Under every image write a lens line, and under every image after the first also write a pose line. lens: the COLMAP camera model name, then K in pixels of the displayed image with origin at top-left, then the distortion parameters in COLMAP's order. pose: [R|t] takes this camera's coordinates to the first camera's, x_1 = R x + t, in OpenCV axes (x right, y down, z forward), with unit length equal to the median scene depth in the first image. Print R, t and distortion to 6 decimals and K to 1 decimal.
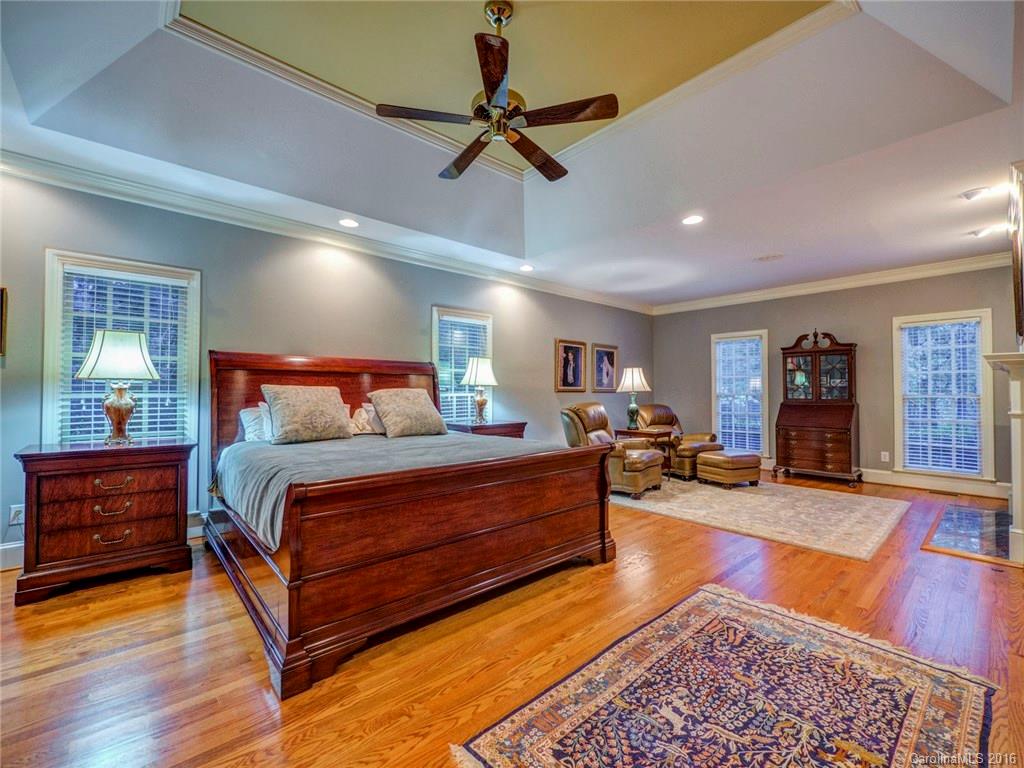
lens RADIAL K [[440.6, 0, 513.2], [0, 440.6, 386.0], [0, 0, 1]] dist [-0.004632, -0.000768]
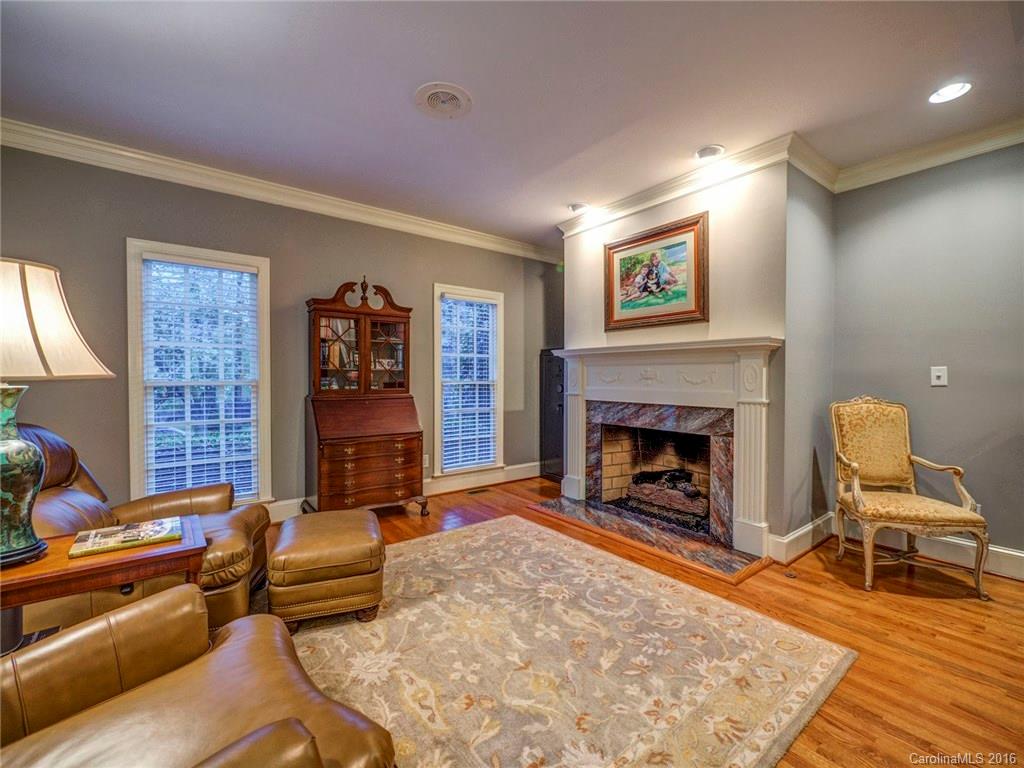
lens RADIAL K [[440.6, 0, 513.5], [0, 440.6, 378.0], [0, 0, 1]] dist [-0.004632, -0.000768]
pose [[0.068335, -0.008633, 0.997625, 0.080216], [-0.015311, 0.999836, 0.009701, 0.004403], [-0.997545, -0.015938, 0.068191, 0.758816]]
